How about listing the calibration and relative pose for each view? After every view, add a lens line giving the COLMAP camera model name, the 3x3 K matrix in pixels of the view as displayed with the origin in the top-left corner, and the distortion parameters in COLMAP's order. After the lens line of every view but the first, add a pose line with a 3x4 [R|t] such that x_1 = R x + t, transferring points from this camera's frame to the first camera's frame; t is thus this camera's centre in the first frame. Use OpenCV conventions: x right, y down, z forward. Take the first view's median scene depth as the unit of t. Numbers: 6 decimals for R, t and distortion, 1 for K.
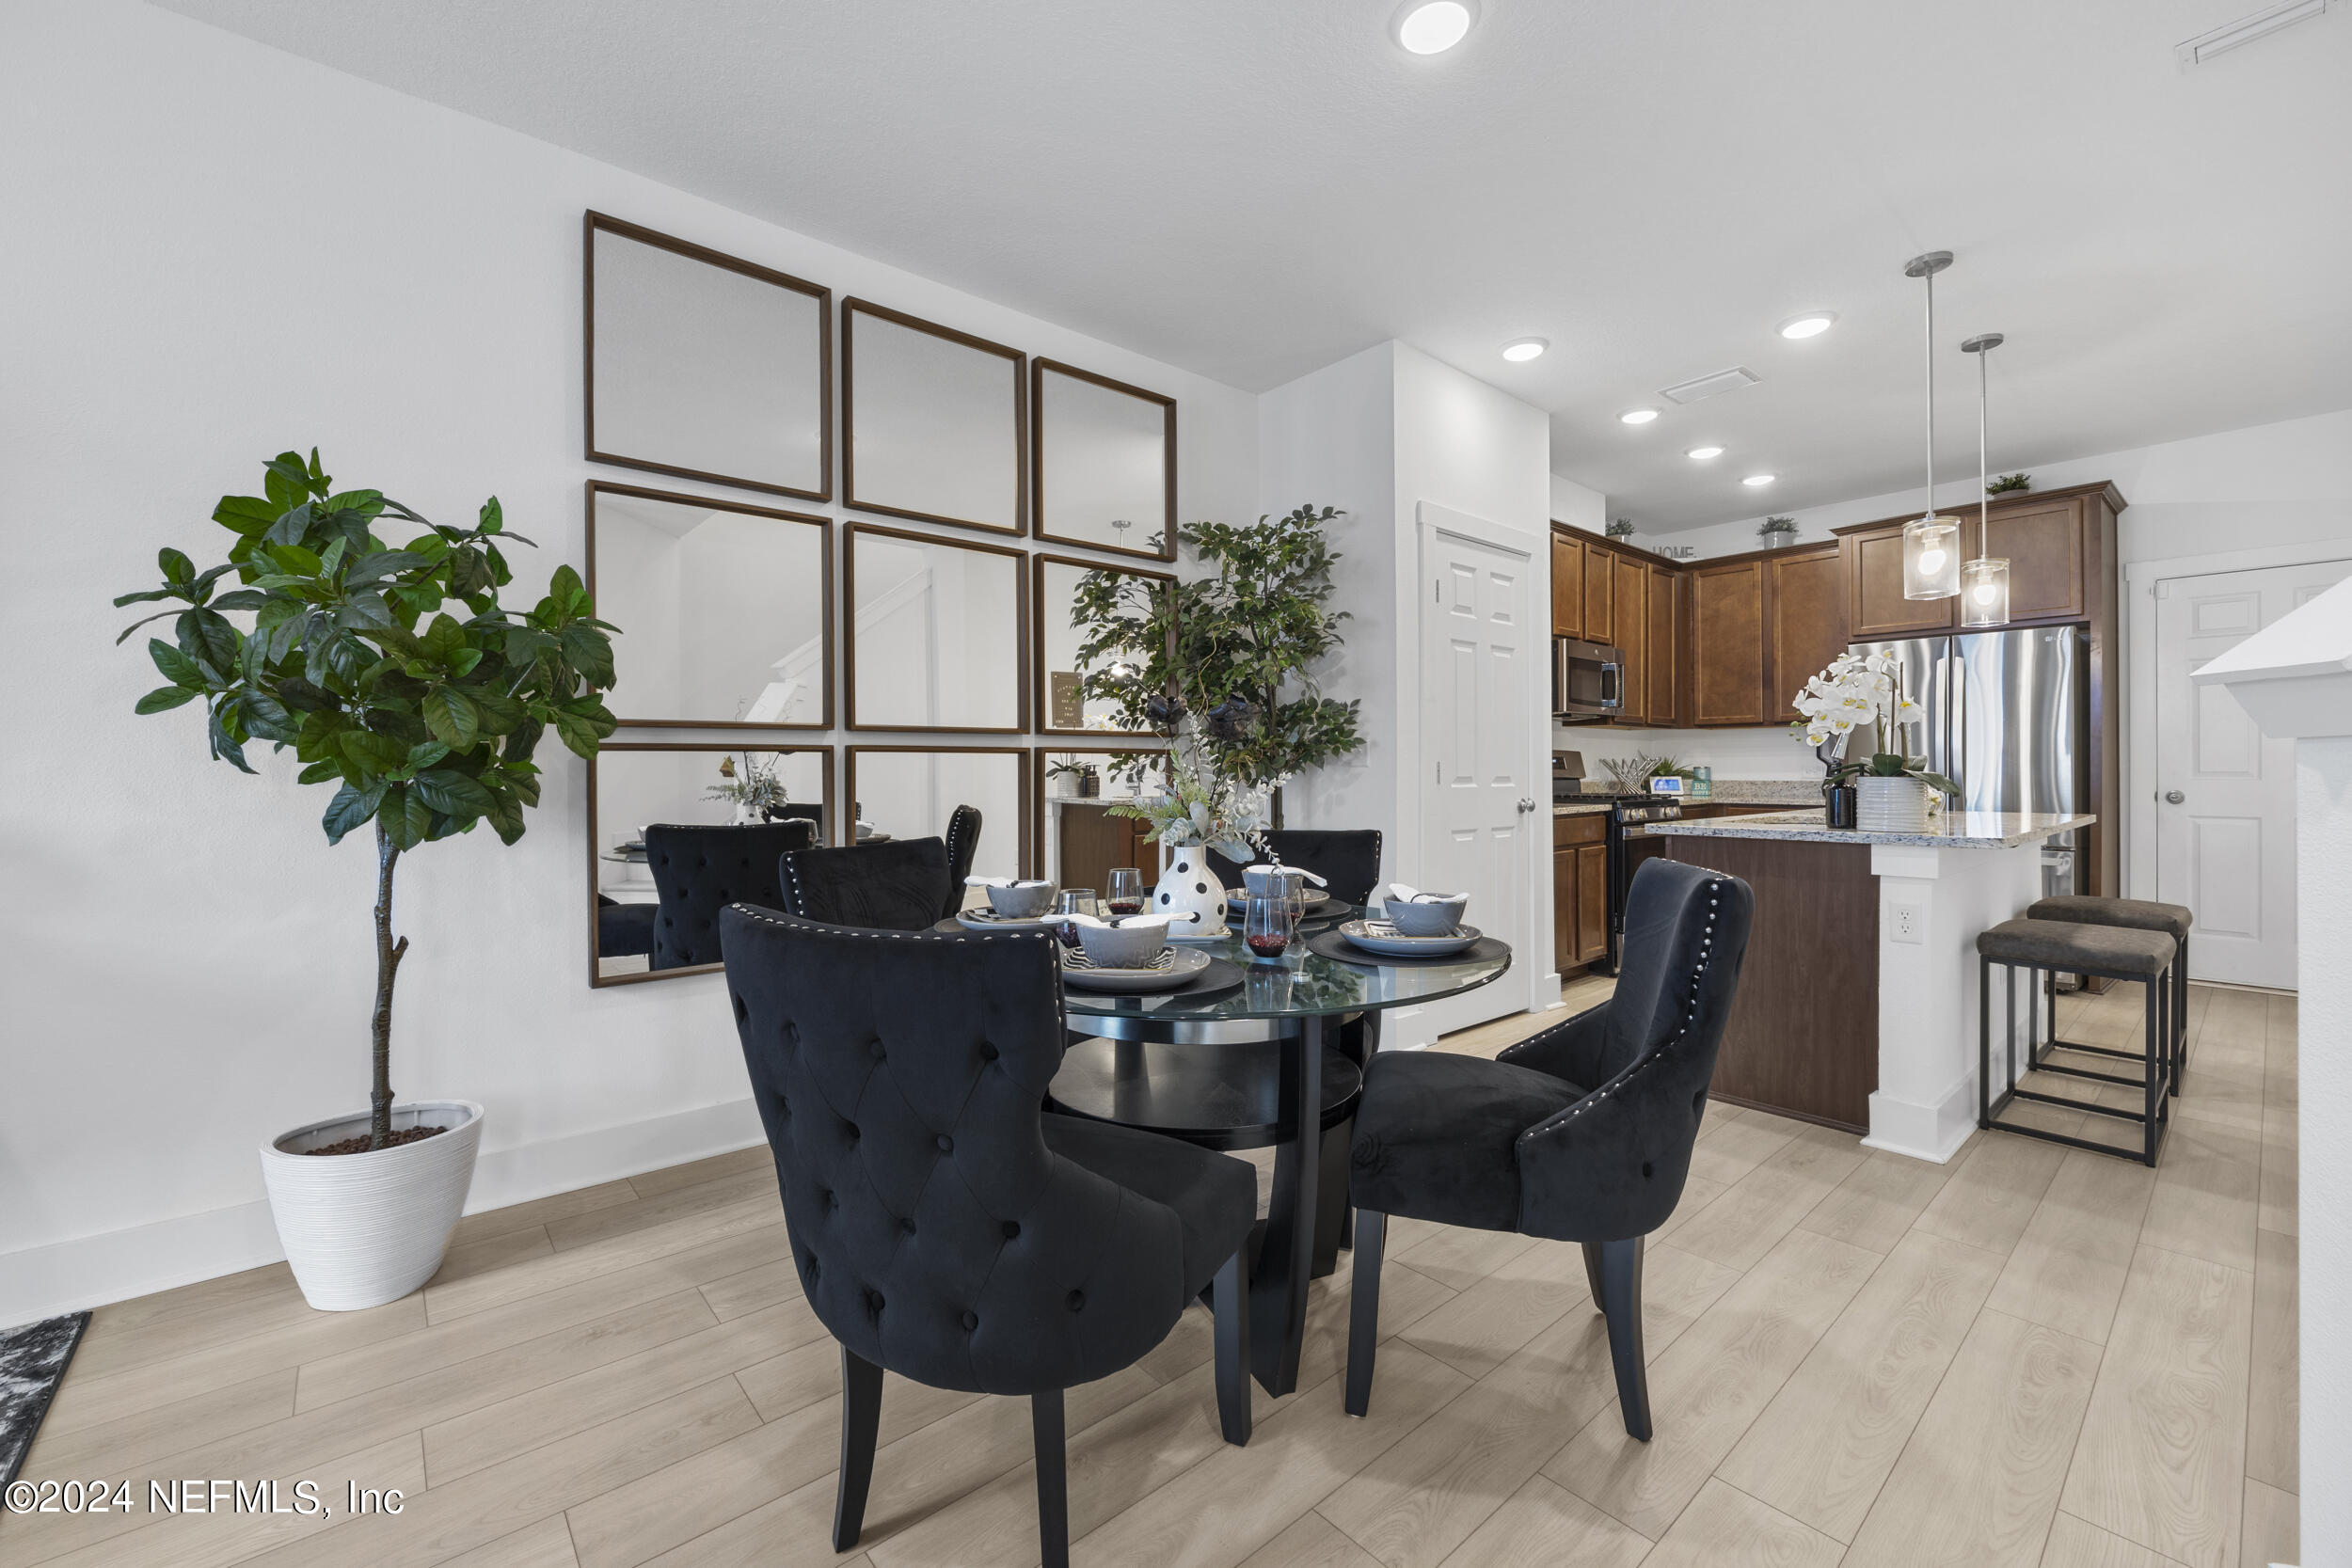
lens RADIAL K [[949.5, 0, 1162.2], [0, 949.5, 768.6], [0, 0, 1]] dist [-0.009641, 0.001194]
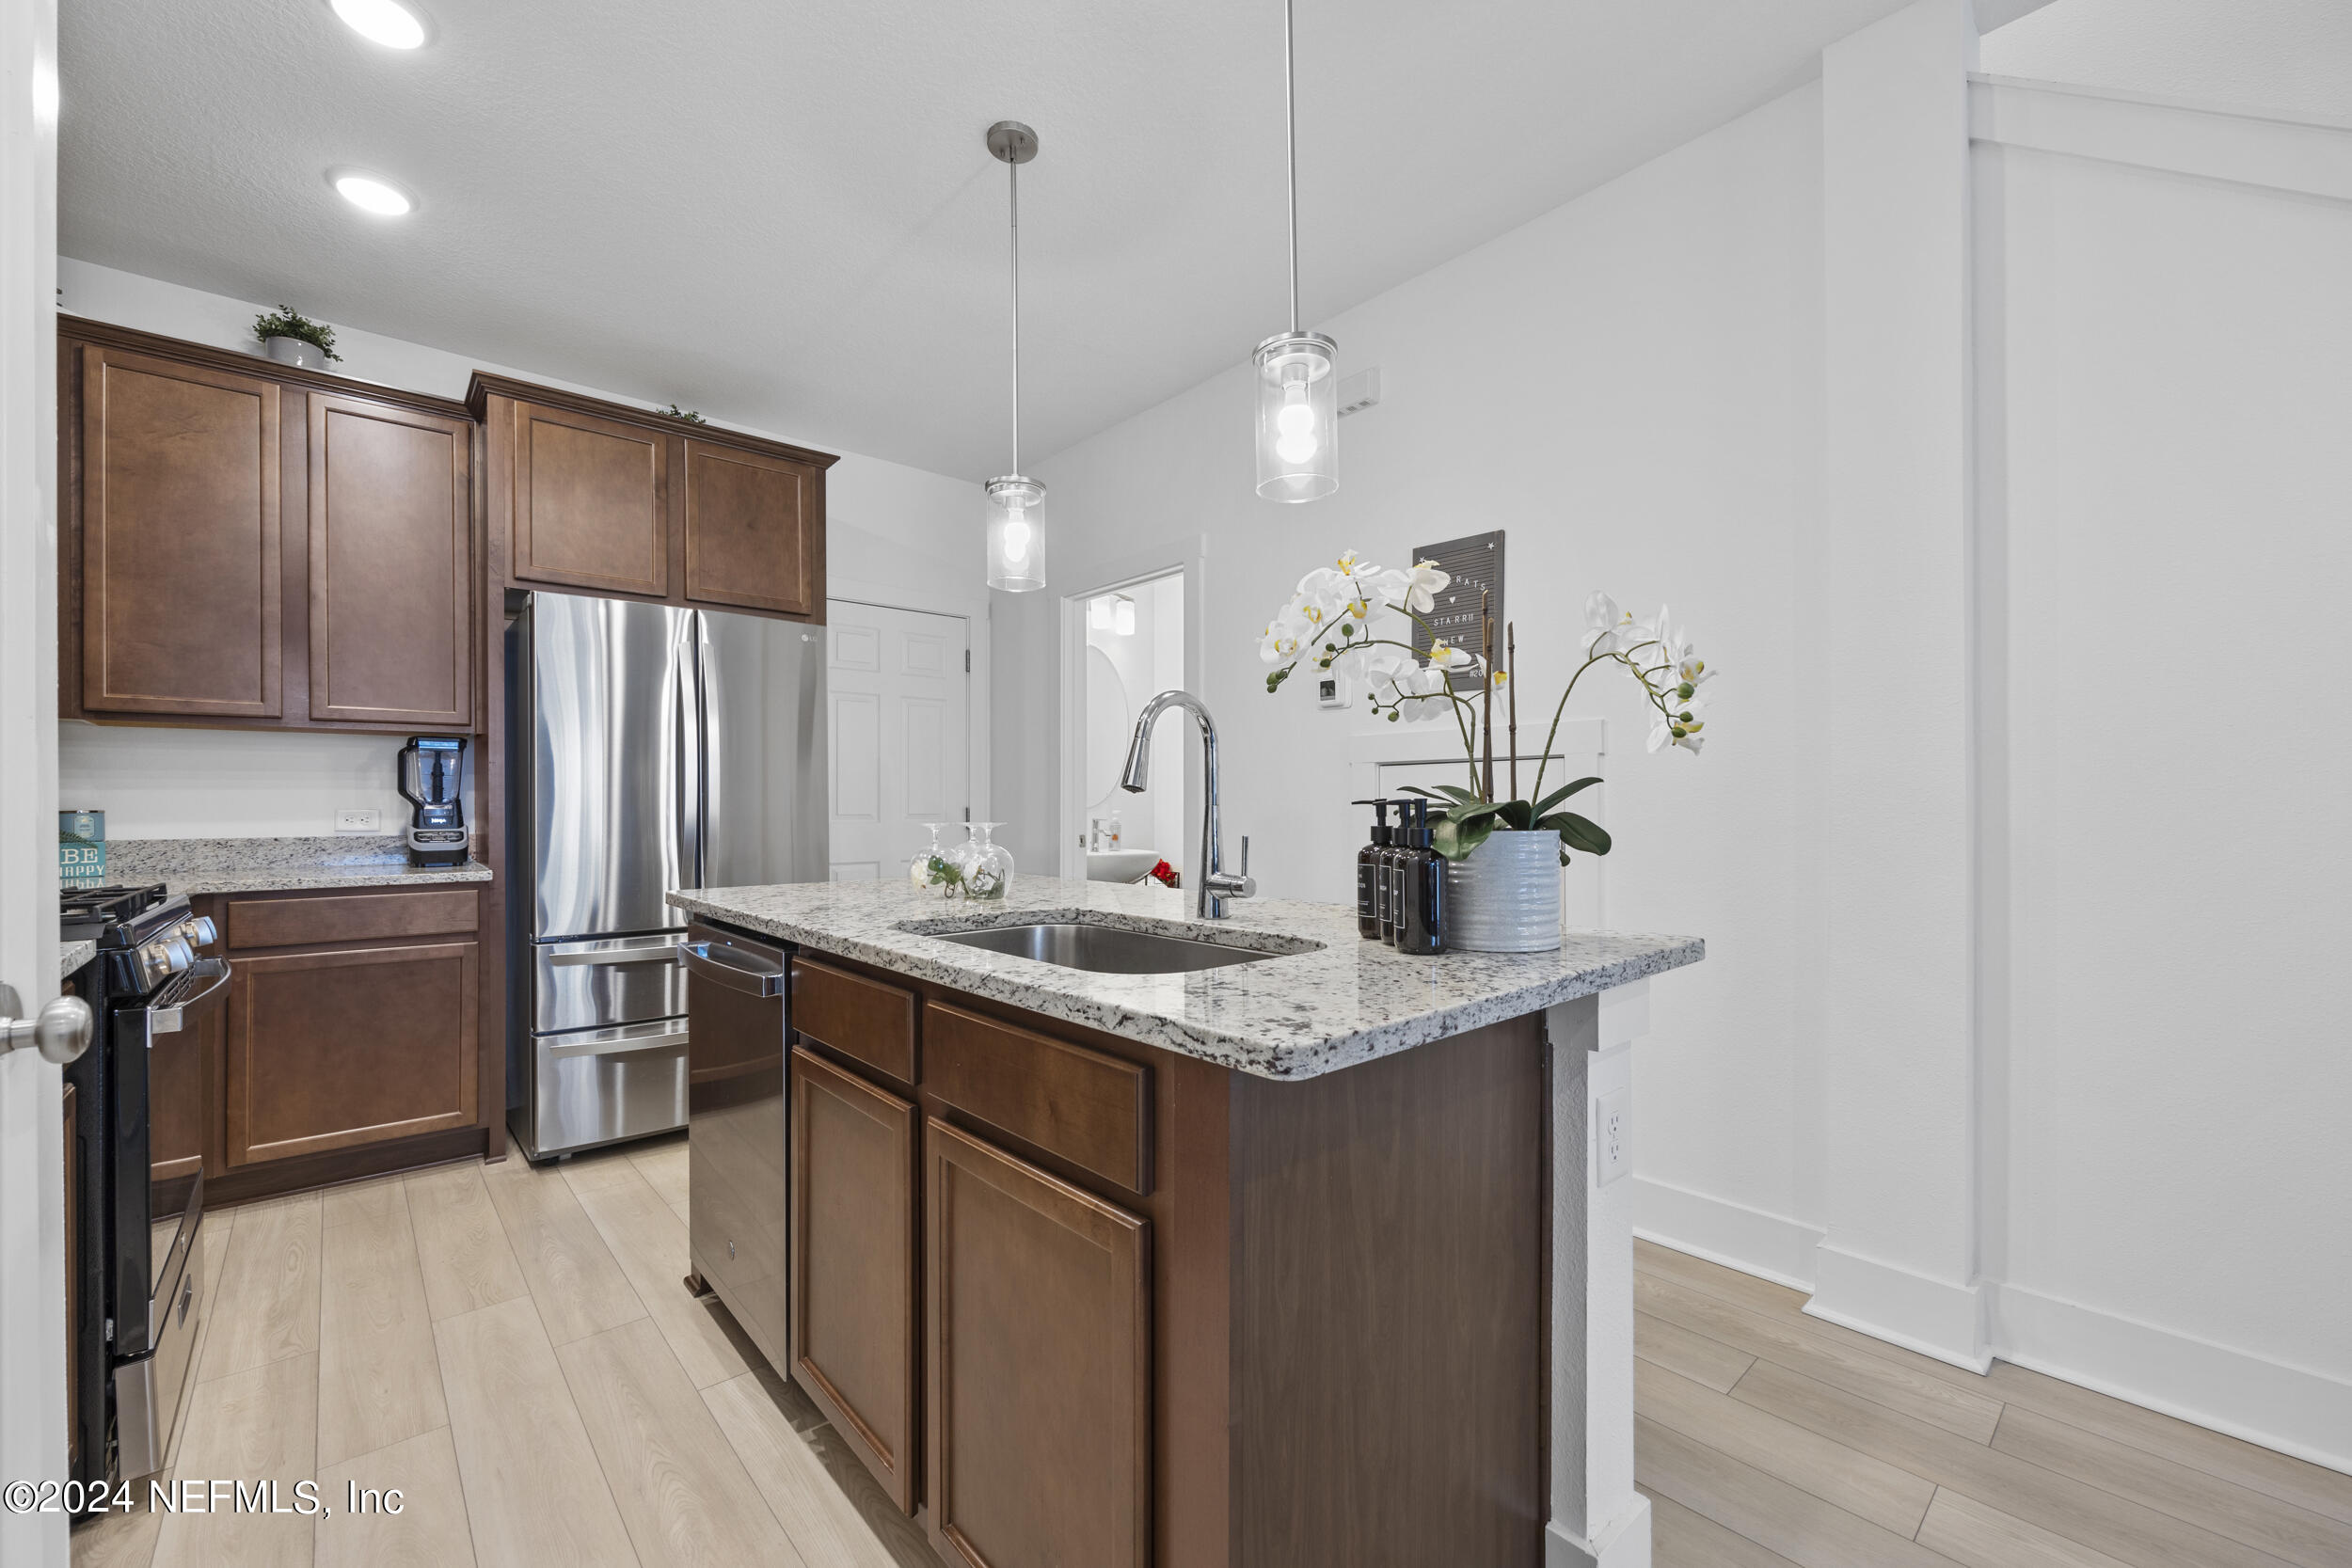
lens RADIAL K [[949.5, 0, 1179.1], [0, 949.5, 798.0], [0, 0, 1]] dist [-0.009641, 0.001194]
pose [[-0.024645, 0.011055, 0.999635, 0.253165], [0.002011, 0.999937, -0.011009, -0.002958], [-0.999694, 0.001739, -0.024666, 0.979350]]
